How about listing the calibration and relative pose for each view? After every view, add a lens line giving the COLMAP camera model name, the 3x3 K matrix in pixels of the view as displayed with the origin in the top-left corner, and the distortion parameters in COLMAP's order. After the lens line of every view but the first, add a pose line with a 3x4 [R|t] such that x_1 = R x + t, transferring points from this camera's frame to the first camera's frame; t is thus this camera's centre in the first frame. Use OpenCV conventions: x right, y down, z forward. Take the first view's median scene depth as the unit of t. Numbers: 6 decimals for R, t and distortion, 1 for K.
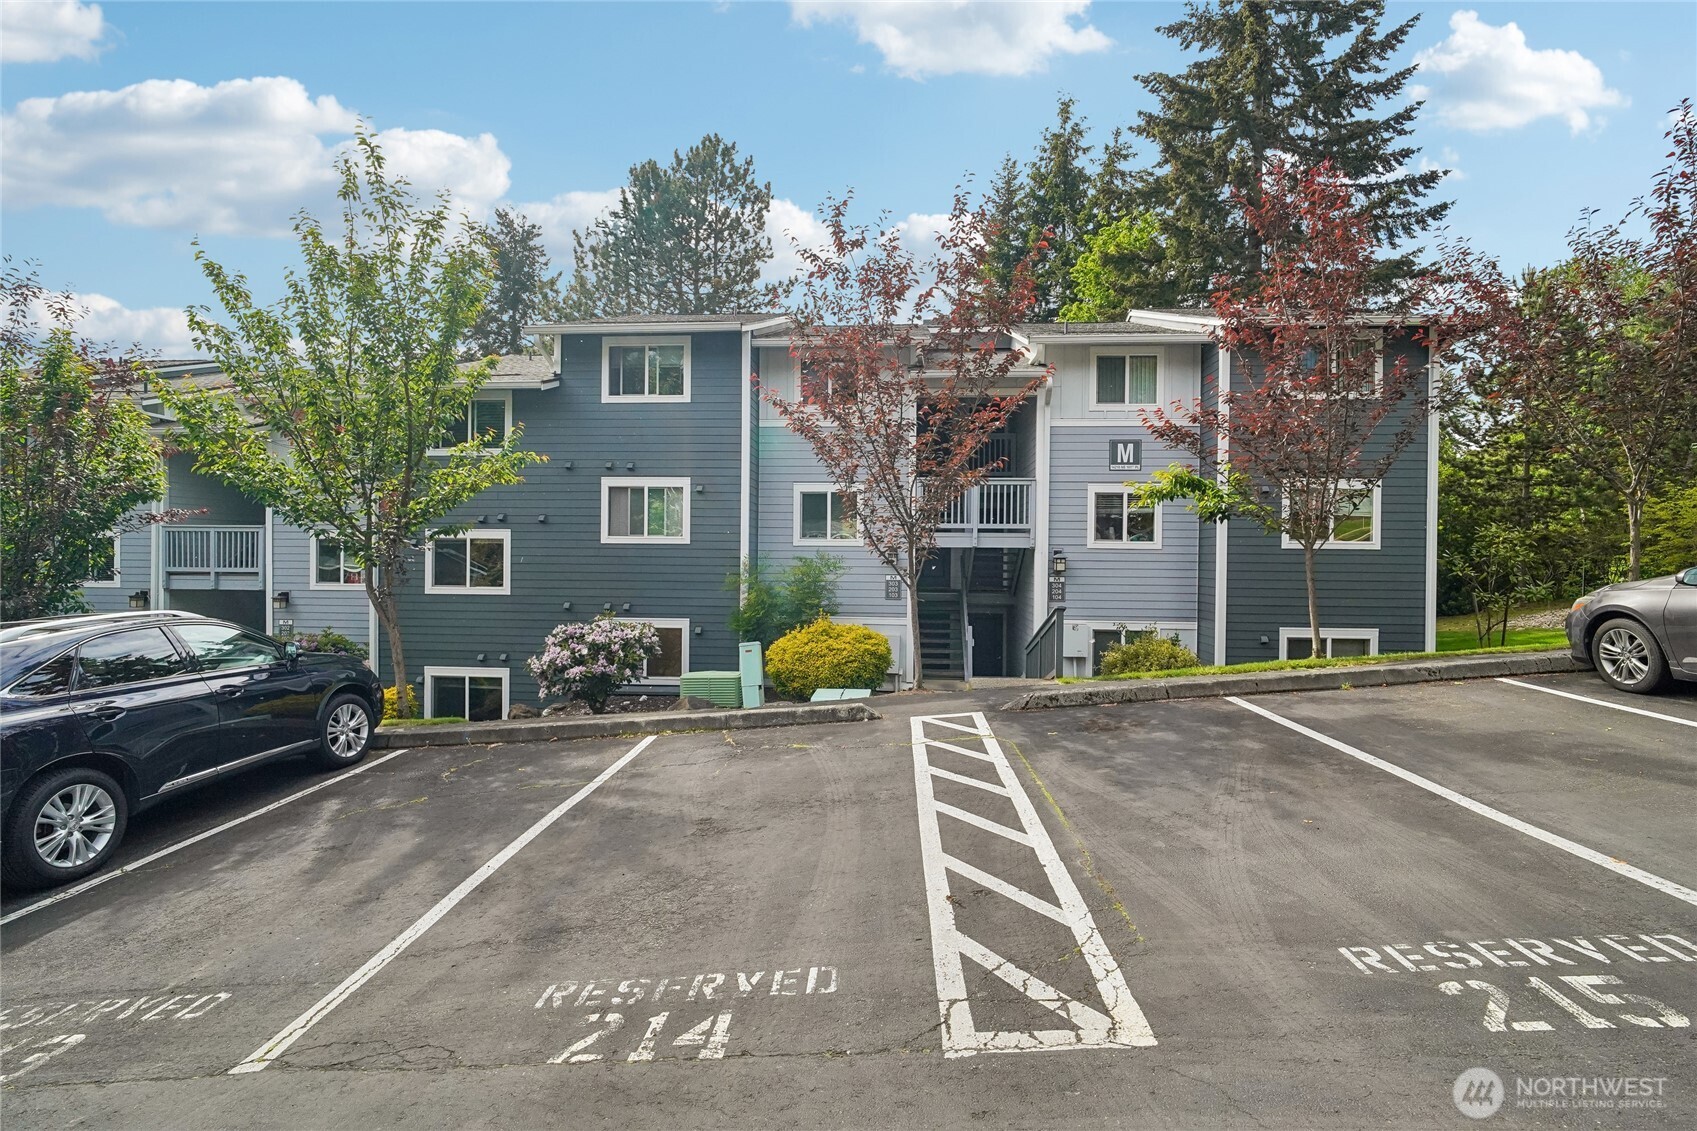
lens RADIAL K [[804.4, 0, 850.3], [0, 804.4, 551.9], [0, 0, 1]] dist [-0.013968, 0.005990]
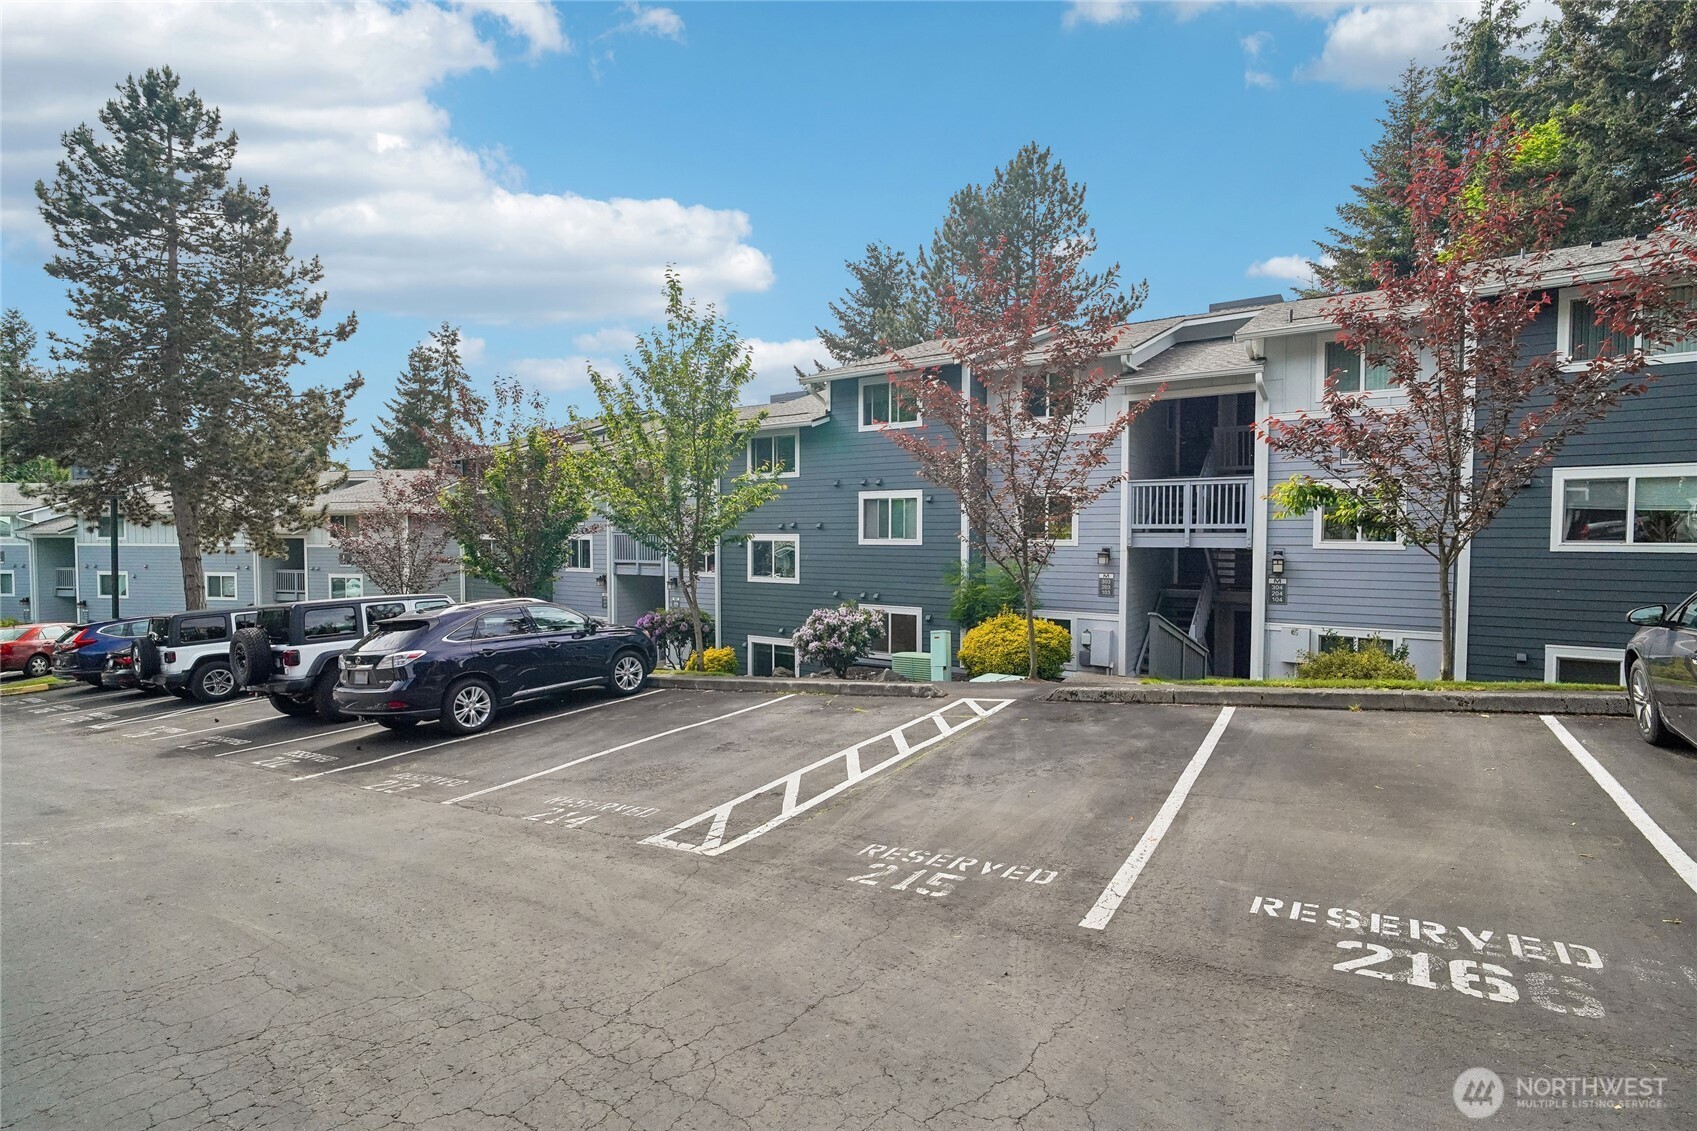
lens RADIAL K [[804.4, 0, 855.6], [0, 804.4, 564.5], [0, 0, 1]] dist [-0.013968, 0.005990]
pose [[0.869585, 0.011630, -0.493647, 0.395542], [0.009694, 0.999128, 0.040615, -0.040151], [0.493689, -0.040103, 0.868714, -0.119637]]
